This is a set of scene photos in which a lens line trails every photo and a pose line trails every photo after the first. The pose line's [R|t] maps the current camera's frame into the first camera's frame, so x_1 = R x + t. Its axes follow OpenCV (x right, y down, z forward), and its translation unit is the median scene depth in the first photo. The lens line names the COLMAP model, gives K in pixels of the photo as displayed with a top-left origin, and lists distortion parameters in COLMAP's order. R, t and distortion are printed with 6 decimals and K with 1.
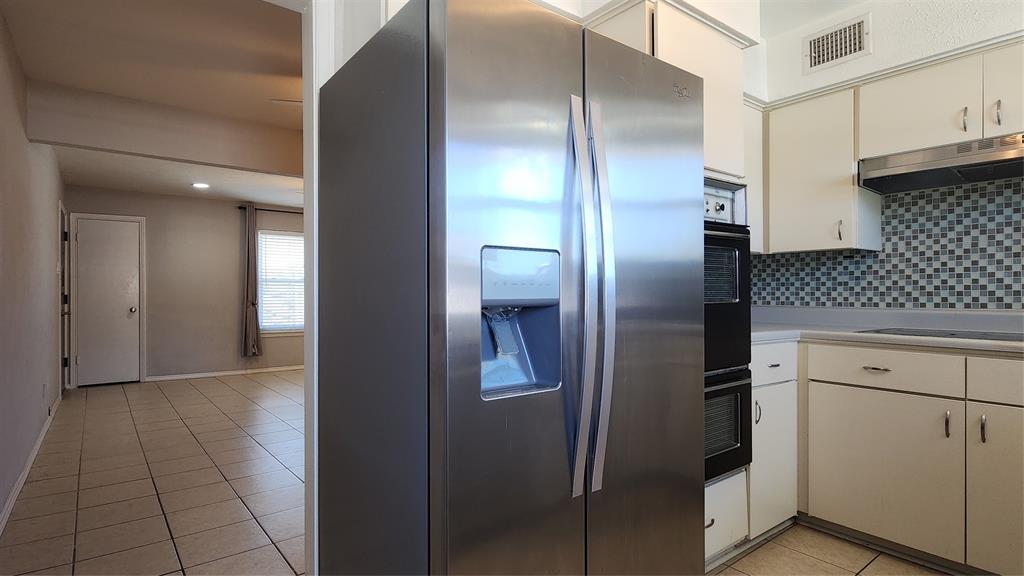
lens RADIAL K [[522.8, 0, 512.3], [0, 522.8, 290.8], [0, 0, 1]] dist [0.005178, -0.002337]
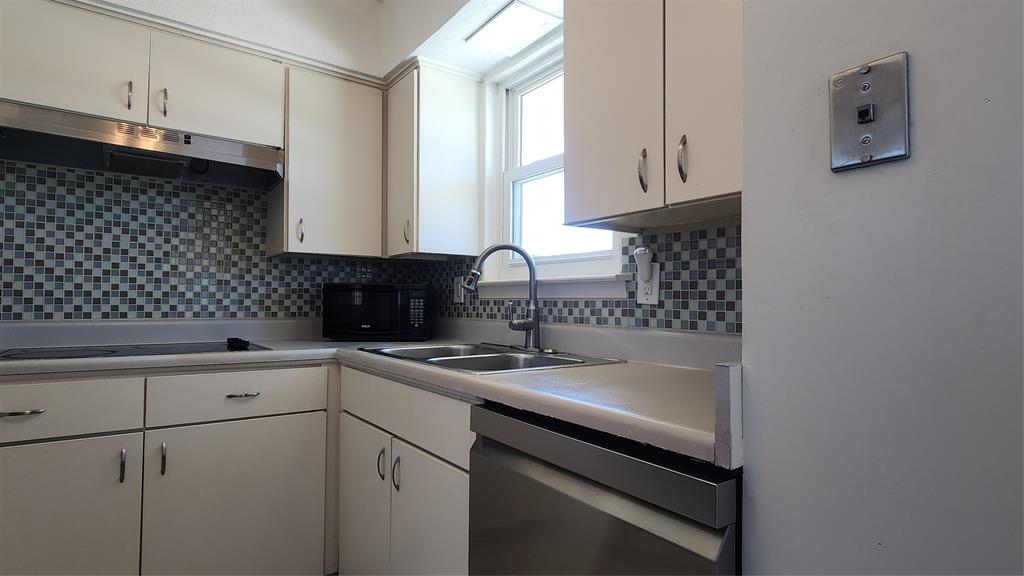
lens RADIAL K [[522.8, 0, 513.1], [0, 522.8, 290.0], [0, 0, 1]] dist [0.005178, -0.002337]
pose [[0.020980, 0.028000, 0.999388, 0.036394], [-0.012259, 0.999540, -0.027747, 0.002807], [-0.999705, -0.011669, 0.021314, 0.325985]]
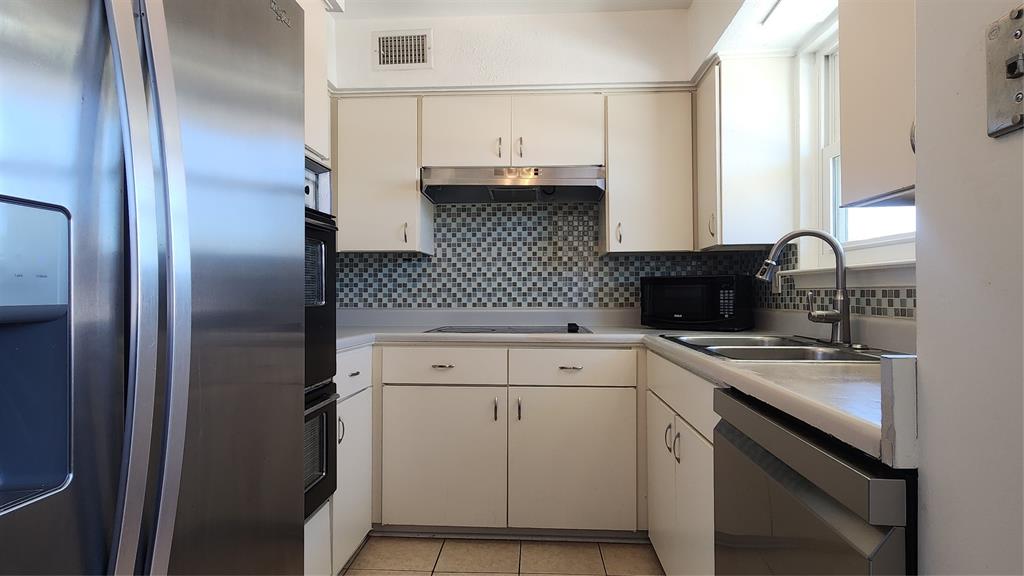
lens RADIAL K [[522.8, 0, 514.5], [0, 522.8, 291.2], [0, 0, 1]] dist [0.005178, -0.002337]
pose [[0.654814, 0.005163, 0.755772, -0.004442], [-0.002814, 0.999986, -0.004393, 0.002346], [-0.755785, 0.000750, 0.654820, 0.183738]]
